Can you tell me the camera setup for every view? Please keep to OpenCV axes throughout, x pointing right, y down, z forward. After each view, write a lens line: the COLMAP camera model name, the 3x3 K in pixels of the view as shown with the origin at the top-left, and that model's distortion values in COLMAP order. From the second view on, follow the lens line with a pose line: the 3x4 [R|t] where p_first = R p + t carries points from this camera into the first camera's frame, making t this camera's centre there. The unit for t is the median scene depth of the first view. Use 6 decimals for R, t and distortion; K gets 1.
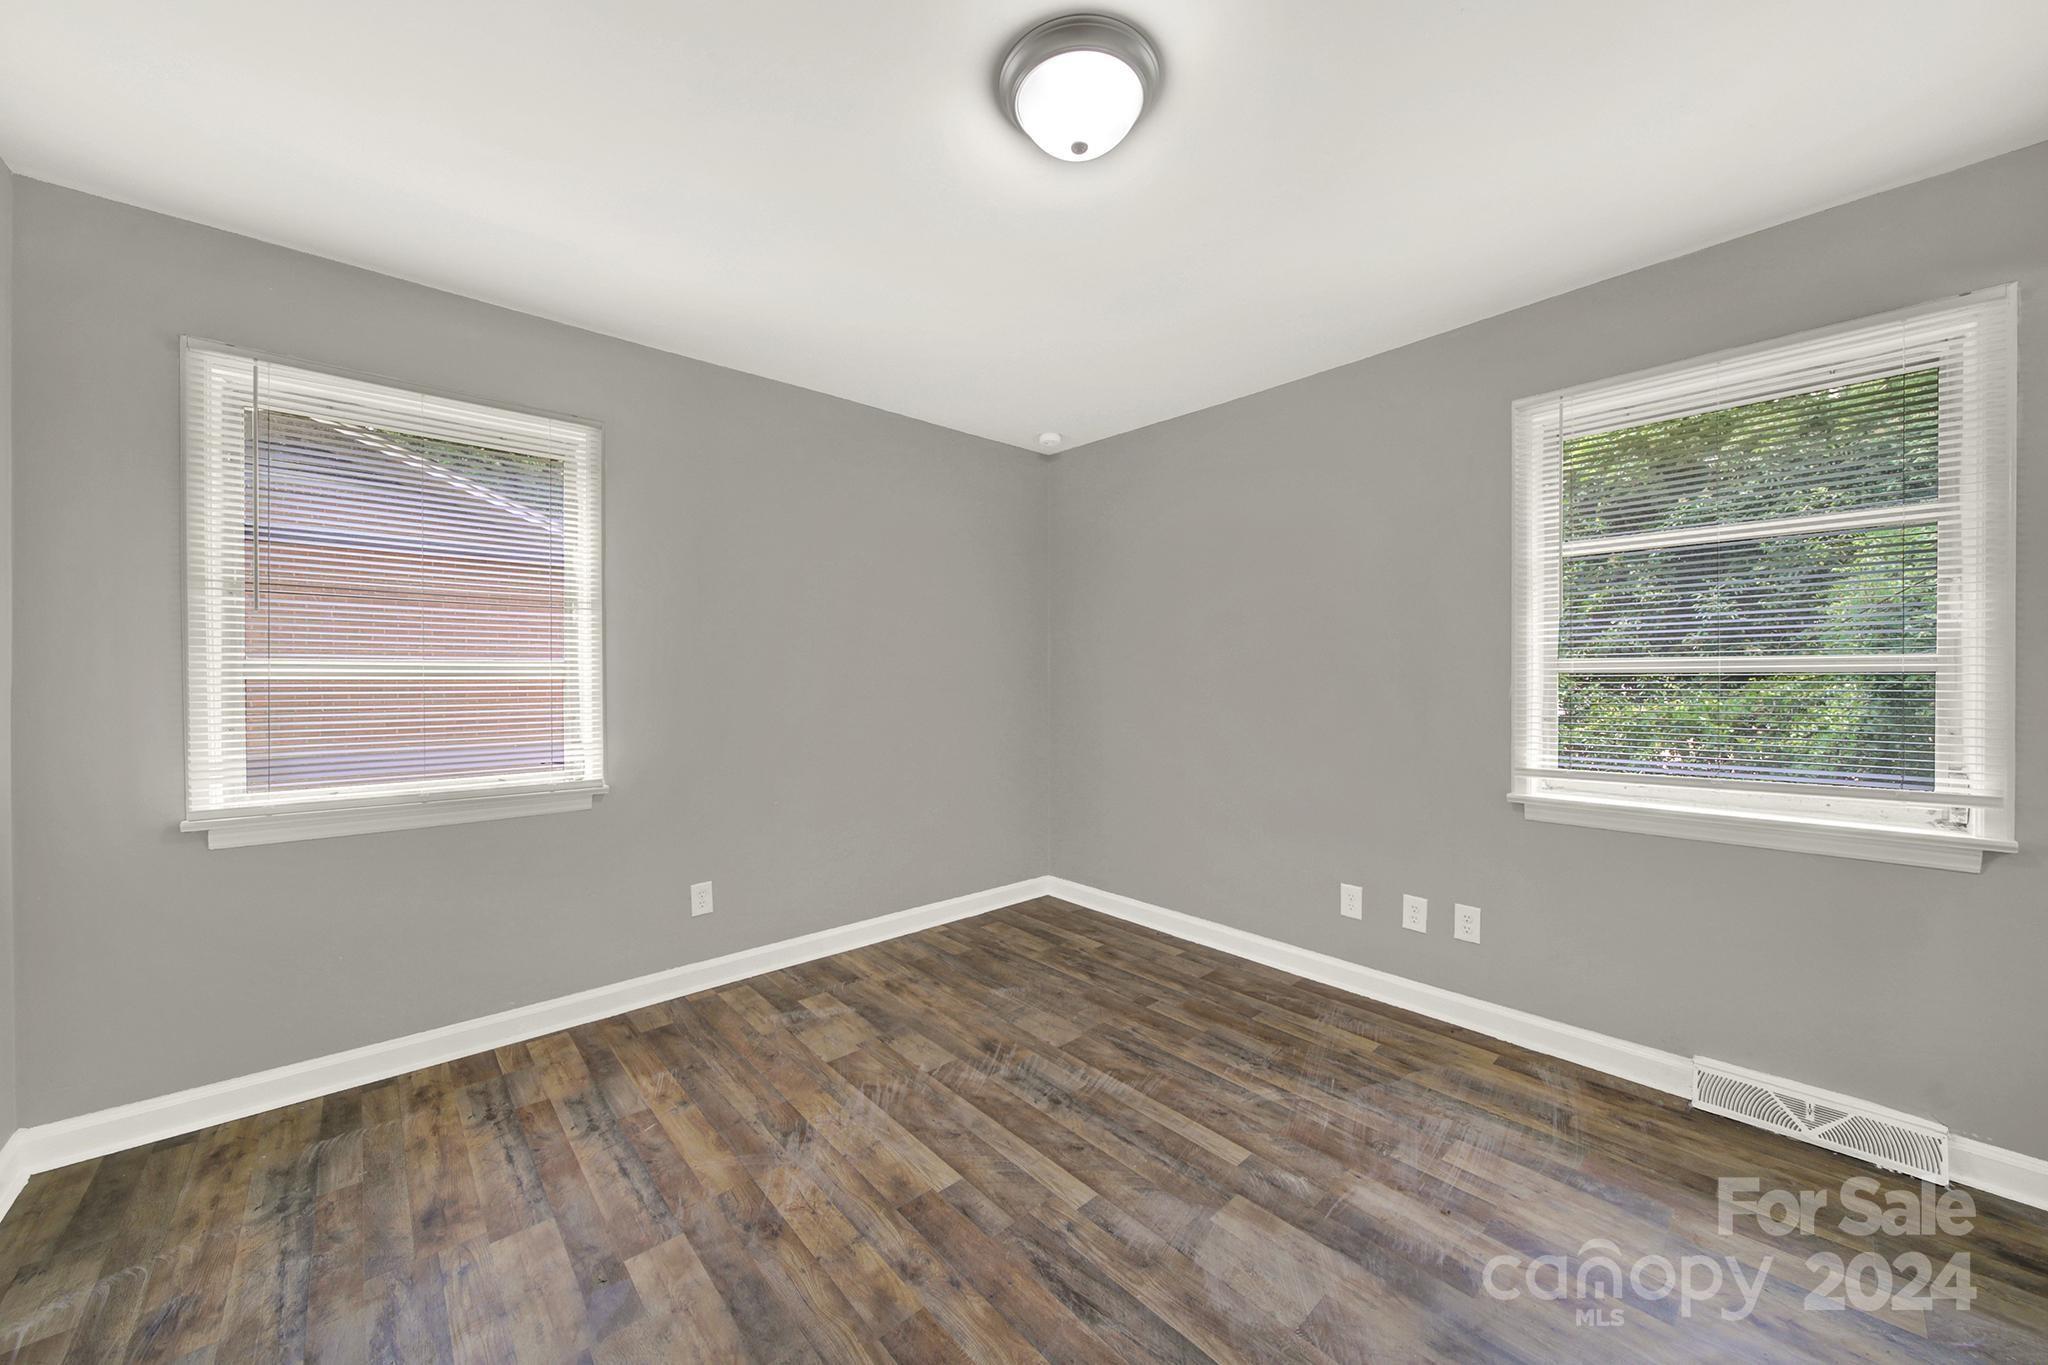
lens RADIAL K [[739.0, 0, 1040.9], [0, 739.0, 675.4], [0, 0, 1]] dist [0.001227, -0.001359]
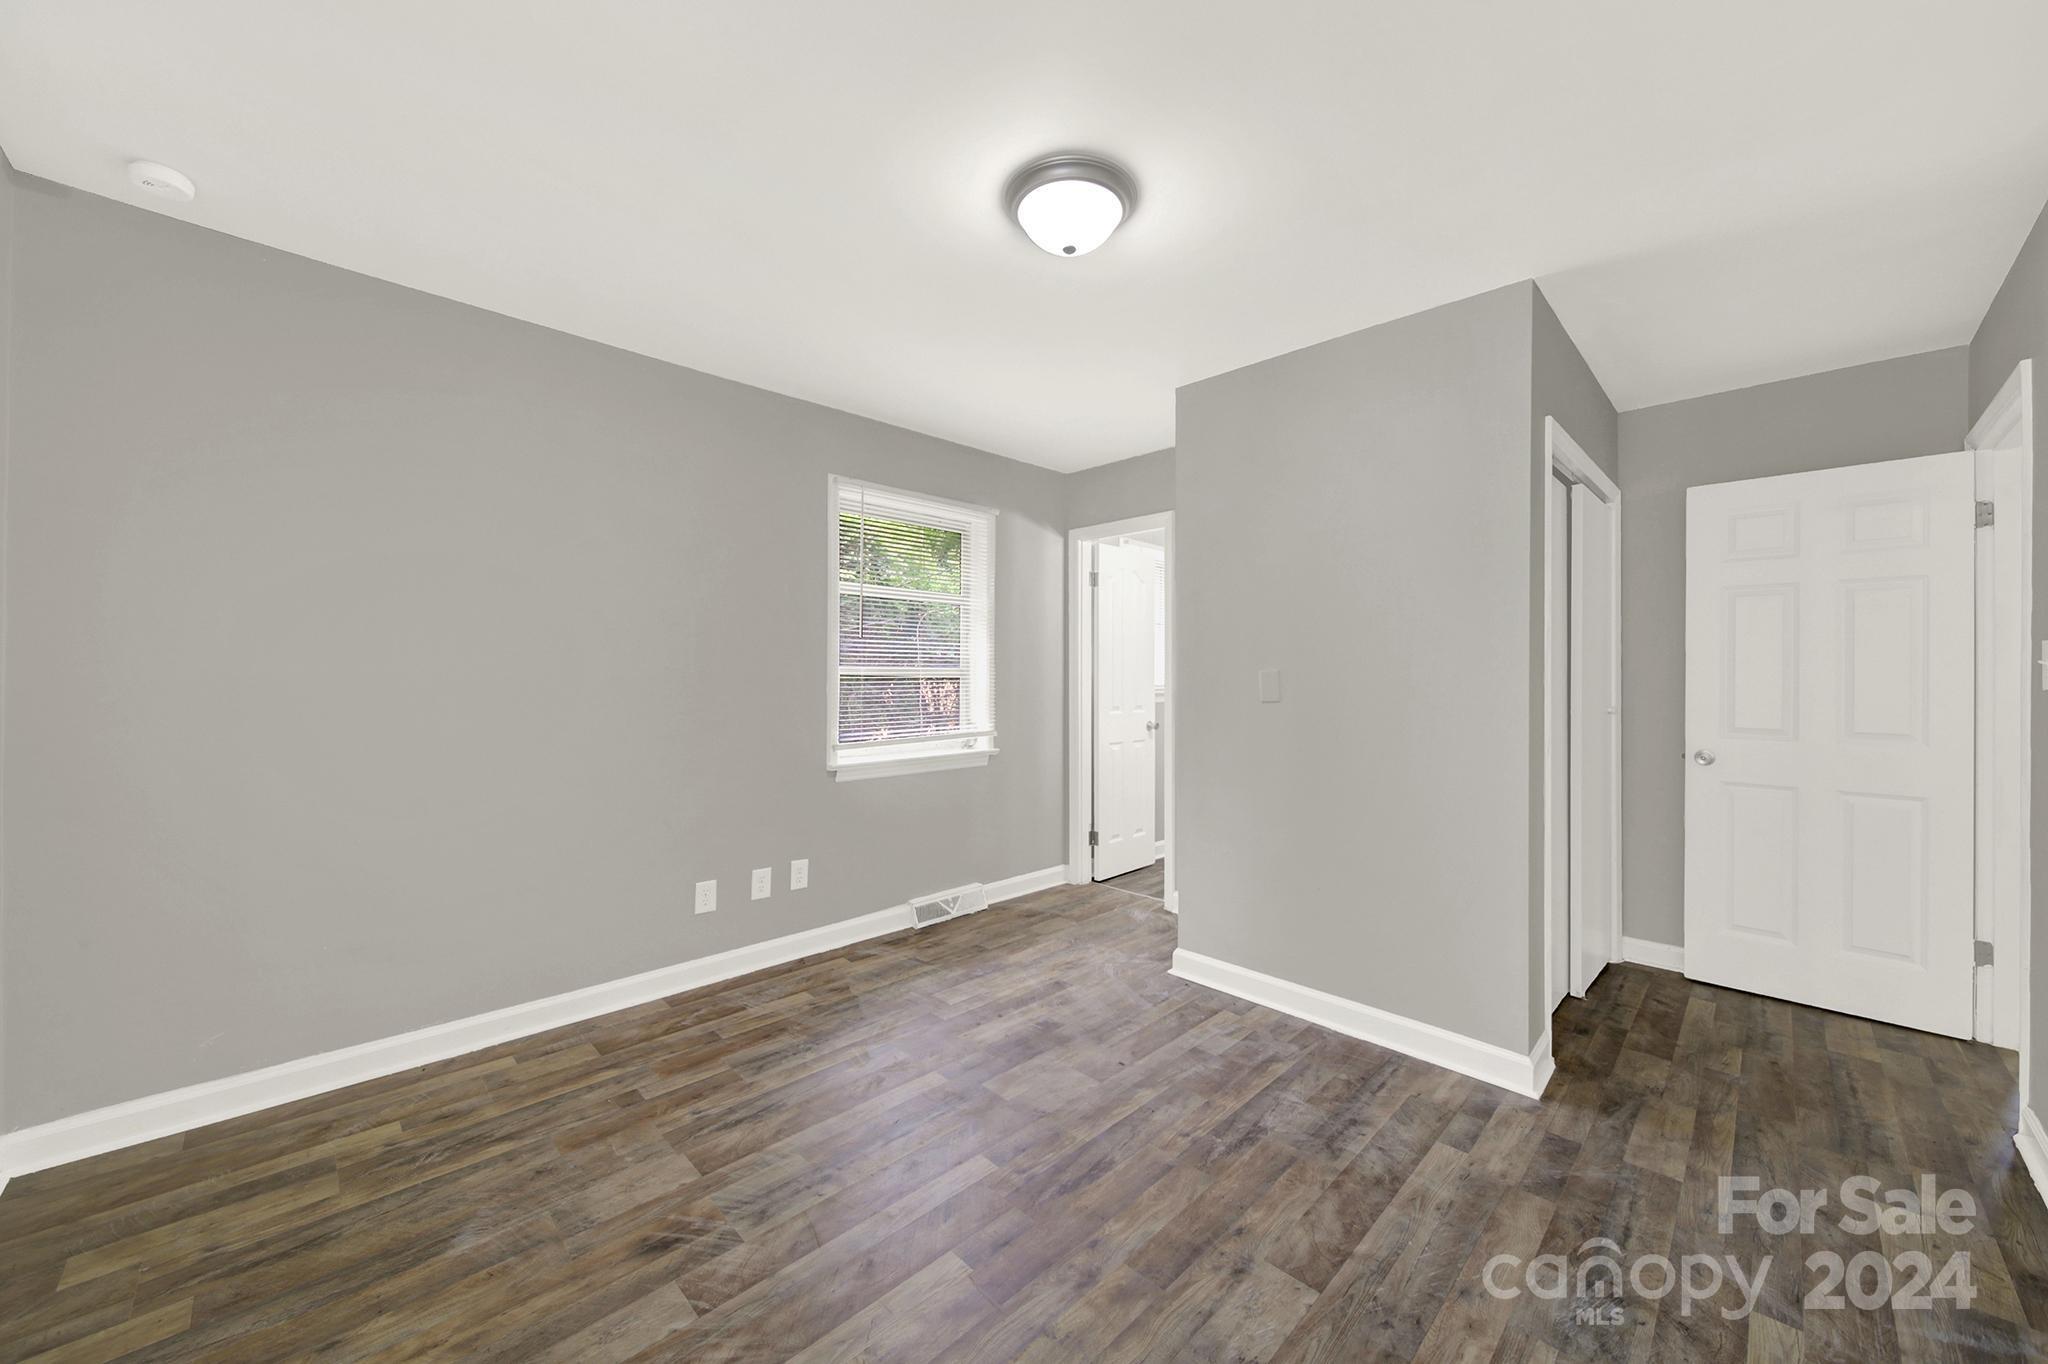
lens RADIAL K [[739.0, 0, 1021.3], [0, 739.0, 679.5], [0, 0, 1]] dist [0.001227, -0.001359]
pose [[-0.022054, -0.005222, 0.999743, -0.896199], [-0.004392, 0.999977, 0.005126, -0.005705], [-0.999747, -0.004277, -0.022077, 0.853732]]
